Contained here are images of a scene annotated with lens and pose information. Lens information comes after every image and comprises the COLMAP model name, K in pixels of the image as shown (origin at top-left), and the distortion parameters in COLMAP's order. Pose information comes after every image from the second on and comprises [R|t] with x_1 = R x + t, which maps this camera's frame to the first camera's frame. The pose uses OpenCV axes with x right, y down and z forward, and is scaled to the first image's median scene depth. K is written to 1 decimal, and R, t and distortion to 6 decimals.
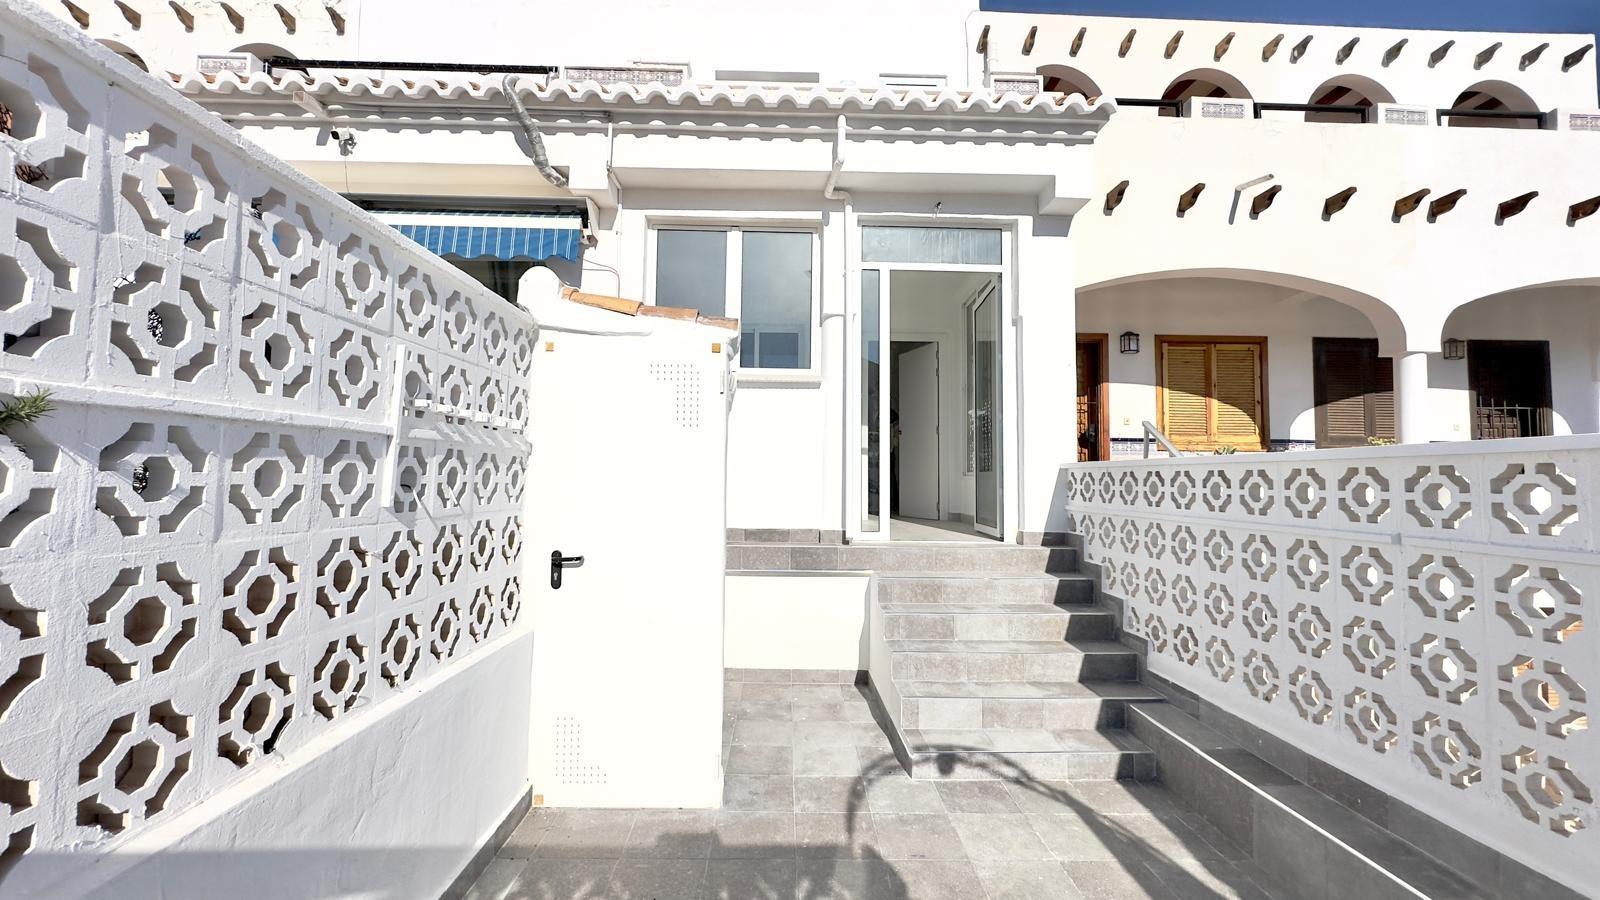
lens RADIAL K [[635.5, 0, 801.5], [0, 635.5, 450.2], [0, 0, 1]] dist [0.000338, 0.000264]
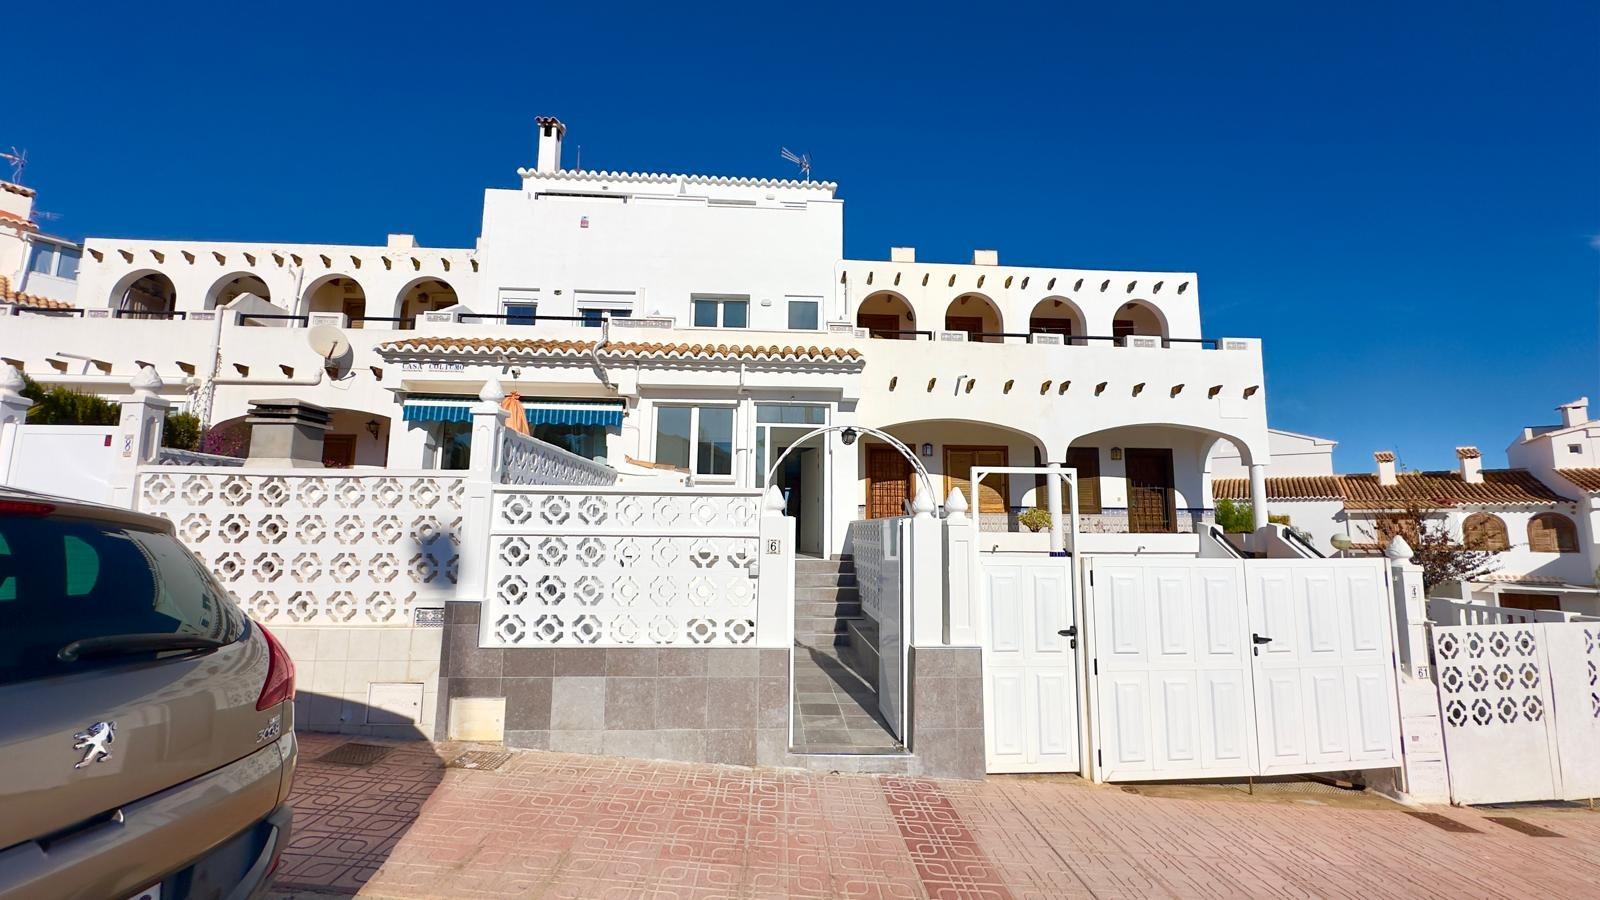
lens RADIAL K [[652.1, 0, 800.0], [0, 652.1, 450.0], [0, 0, 1]] dist [0.000292, 0.000054]
pose [[0.999792, 0.004679, 0.019844, 0.195060], [-0.003123, 0.996970, -0.077721, -0.043471], [-0.020148, 0.077642, 0.996778, -1.118979]]
